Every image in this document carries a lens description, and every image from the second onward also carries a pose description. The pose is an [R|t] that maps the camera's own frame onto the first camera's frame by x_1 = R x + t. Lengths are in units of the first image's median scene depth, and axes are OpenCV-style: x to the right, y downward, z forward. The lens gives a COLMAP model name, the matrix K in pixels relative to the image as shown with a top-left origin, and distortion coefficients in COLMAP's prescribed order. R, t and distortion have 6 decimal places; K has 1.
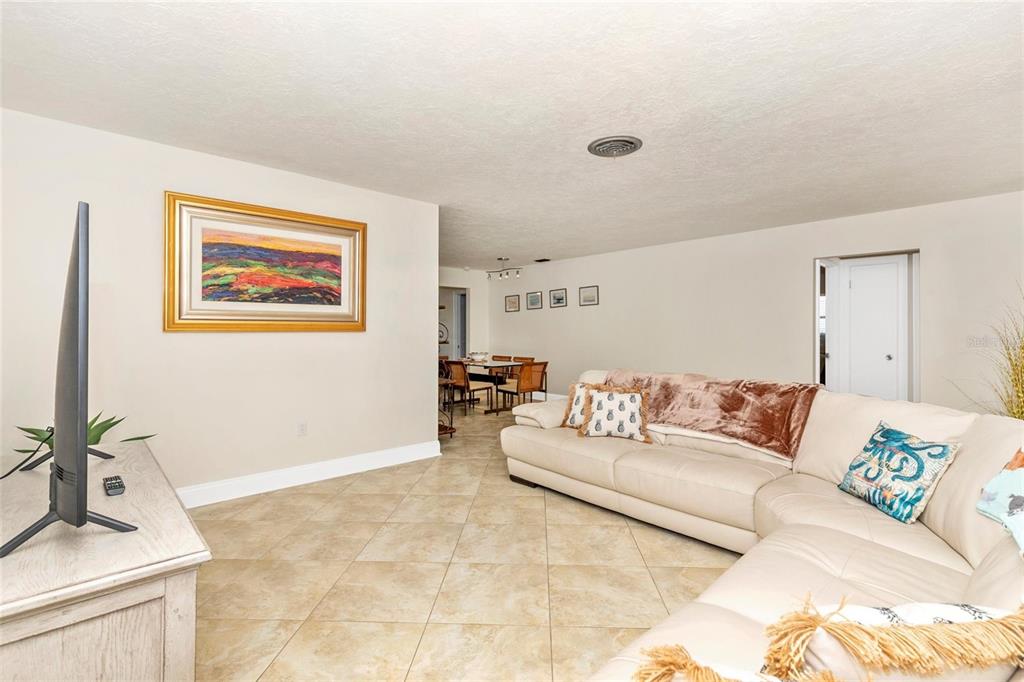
lens RADIAL K [[478.9, 0, 509.3], [0, 478.9, 322.9], [0, 0, 1]] dist [0.015286, -0.006339]
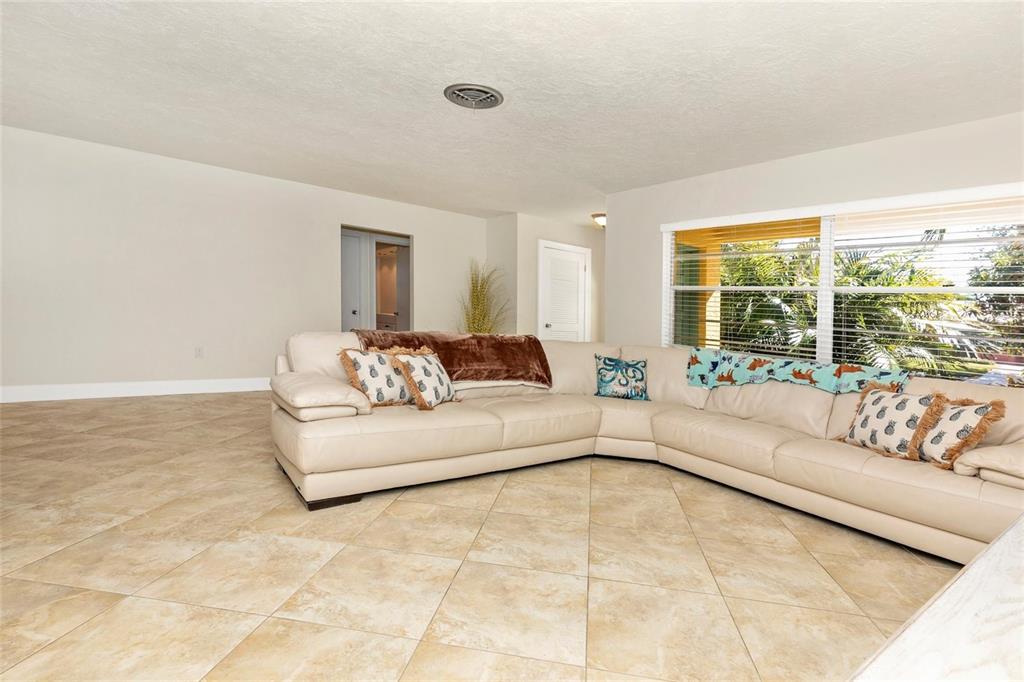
lens RADIAL K [[485.7, 0, 527.2], [0, 485.7, 314.8], [0, 0, 1]] dist [0.023755, -0.000654]
pose [[0.079073, 0.003766, 0.996862, -0.665477], [-0.089436, 0.995987, 0.003331, 0.057192], [-0.992849, -0.089418, 0.079093, 0.769704]]
